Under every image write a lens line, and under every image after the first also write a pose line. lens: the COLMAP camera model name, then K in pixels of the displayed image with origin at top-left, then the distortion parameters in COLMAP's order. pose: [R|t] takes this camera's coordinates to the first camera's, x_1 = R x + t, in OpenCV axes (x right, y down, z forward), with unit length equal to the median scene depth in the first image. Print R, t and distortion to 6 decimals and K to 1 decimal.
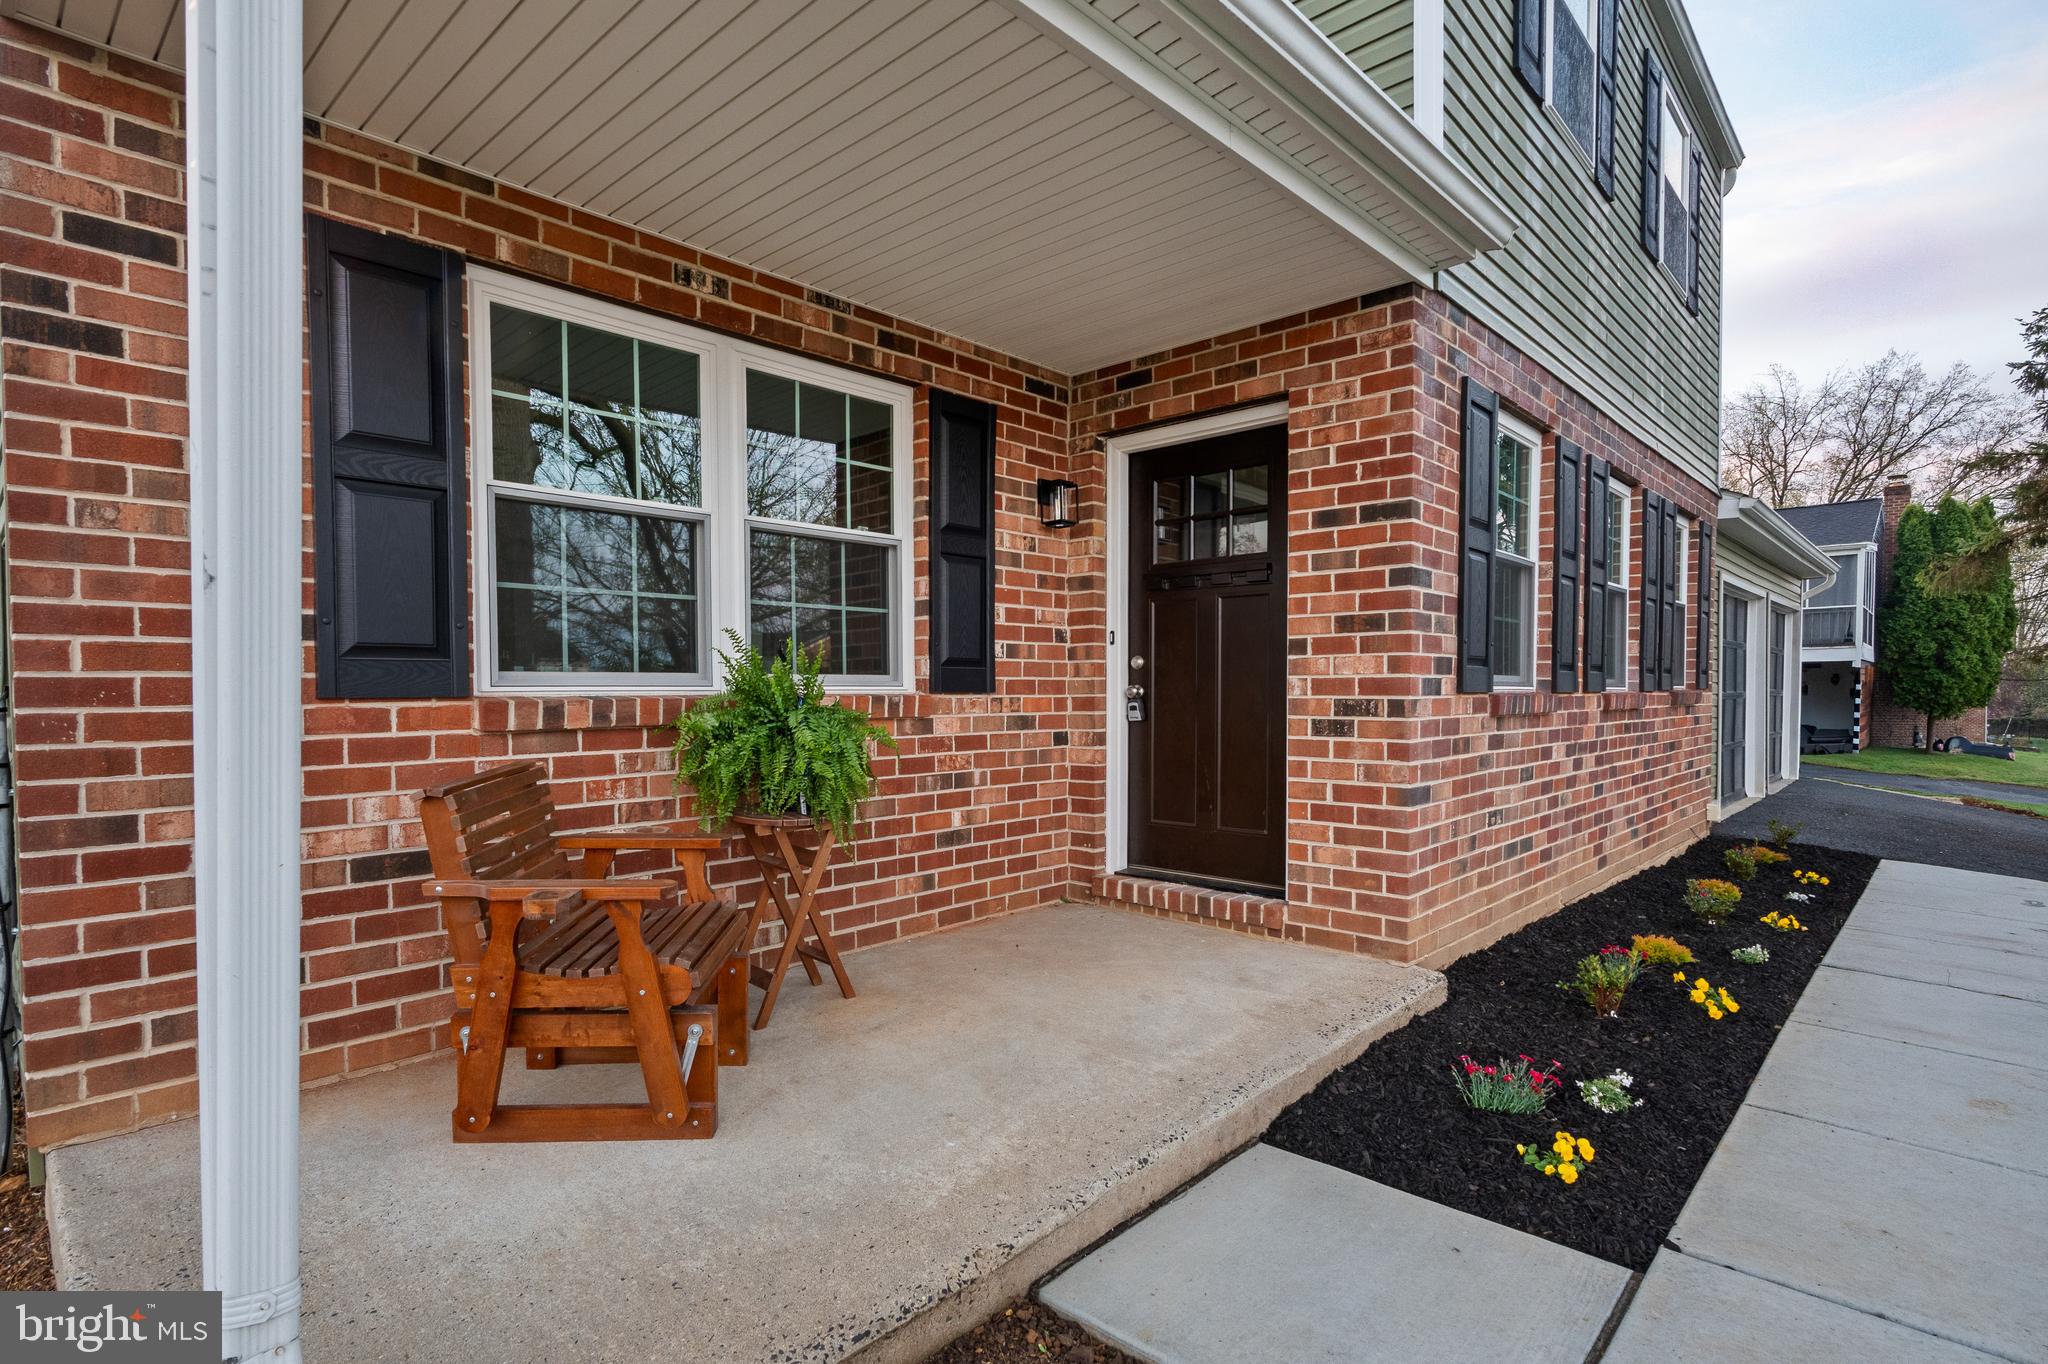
lens RADIAL K [[996.2, 0, 1012.3], [0, 996.2, 718.4], [0, 0, 1]] dist [-0.008844, 0.001102]
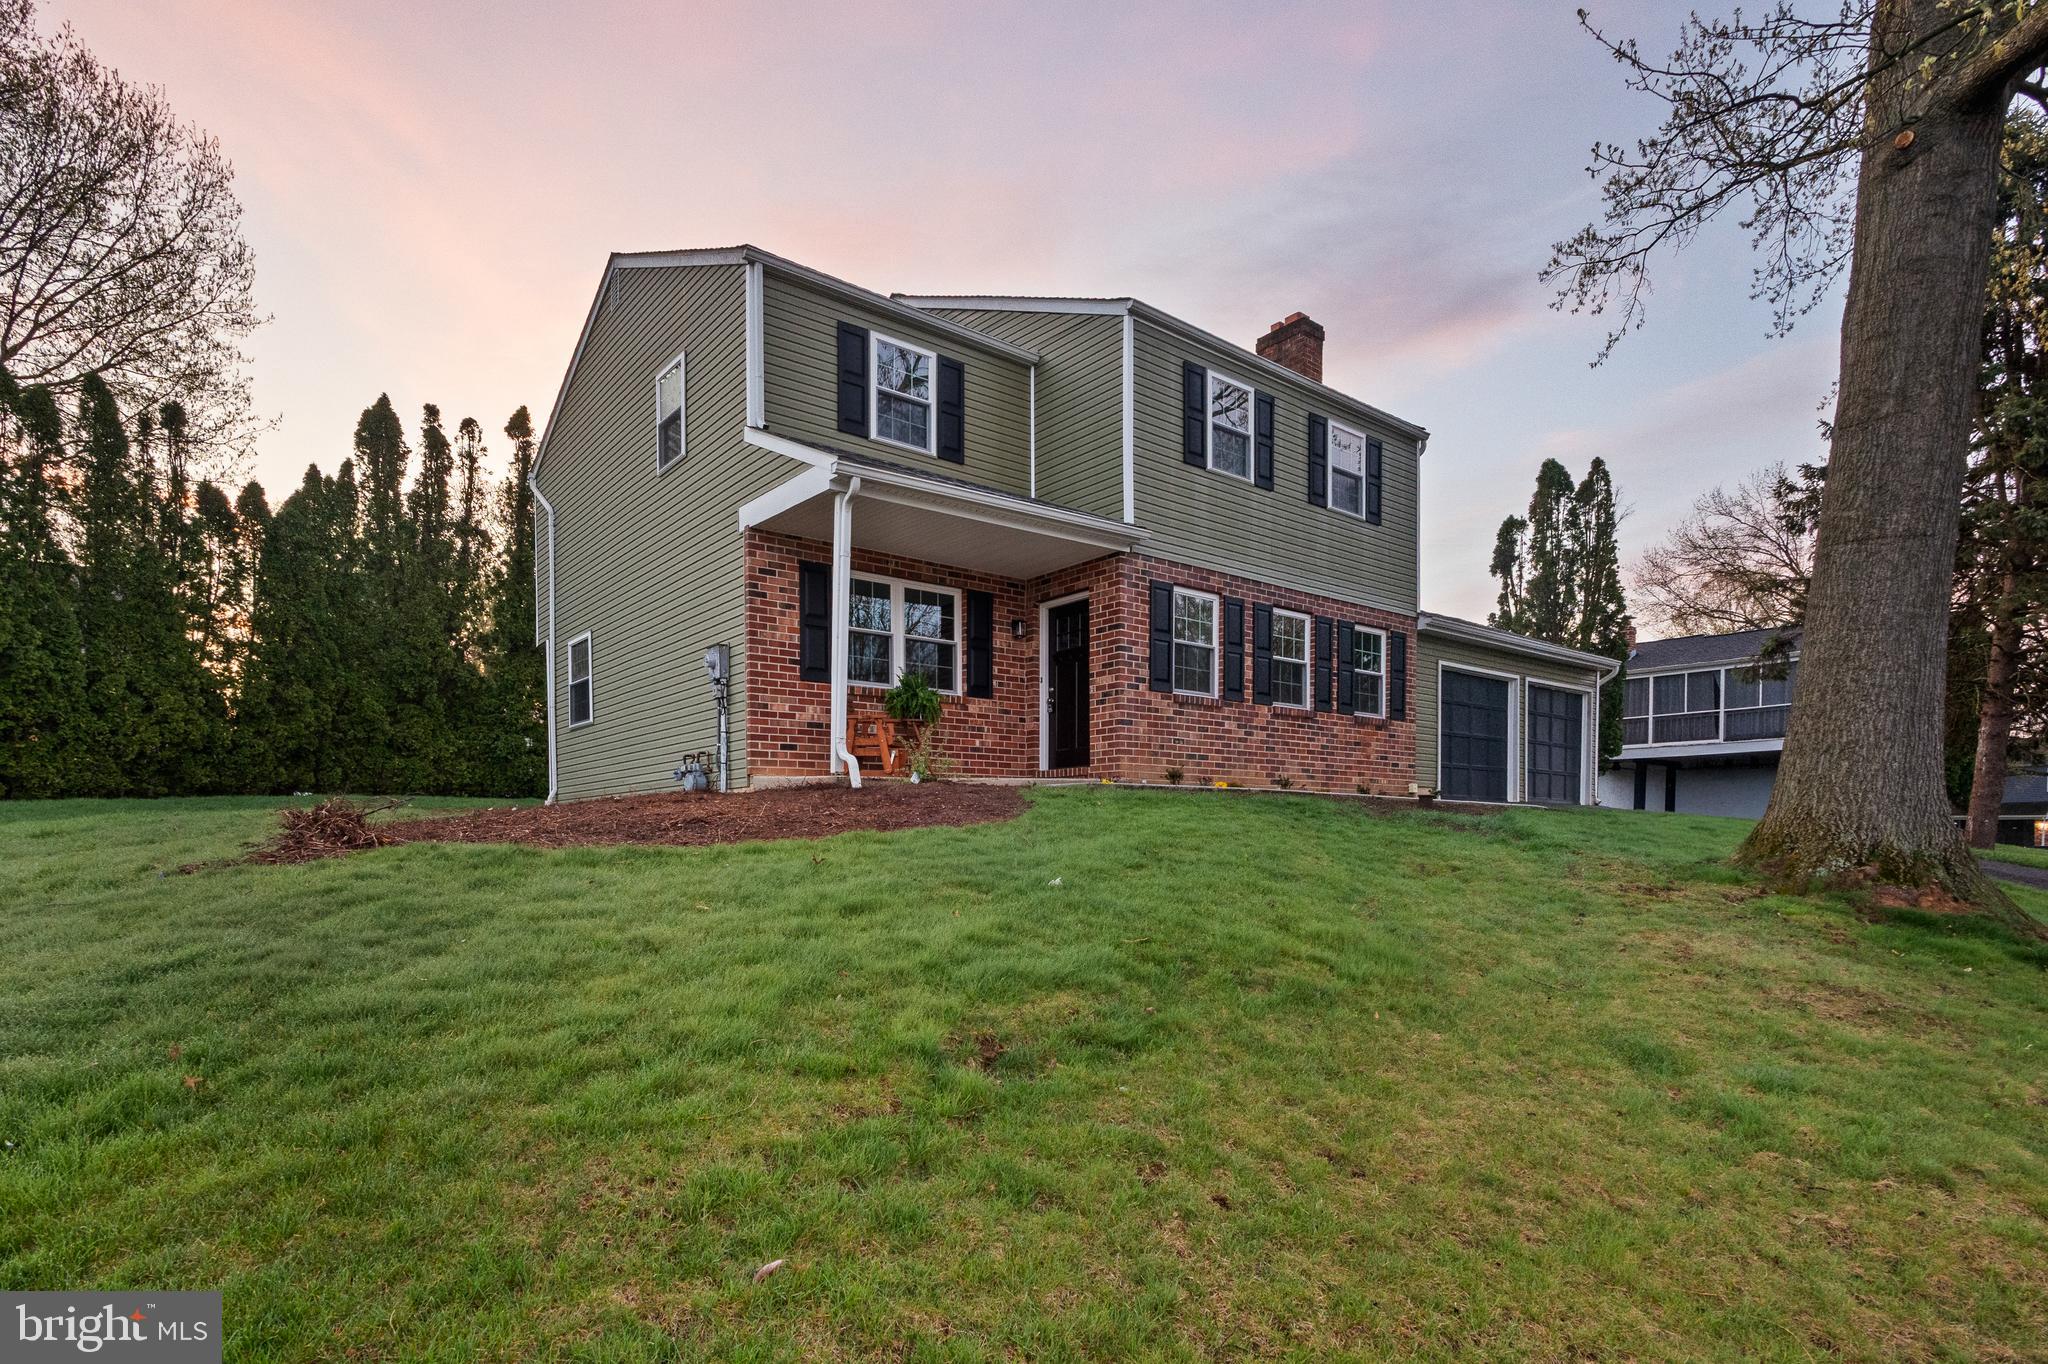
lens RADIAL K [[996.2, 0, 1008.3], [0, 996.2, 849.8], [0, 0, 1]] dist [-0.008844, 0.001102]
pose [[0.988853, 0.001475, -0.148888, 0.462736], [-0.003268, 0.999925, -0.011801, 0.451129], [0.148860, 0.012156, 0.988784, -1.806261]]
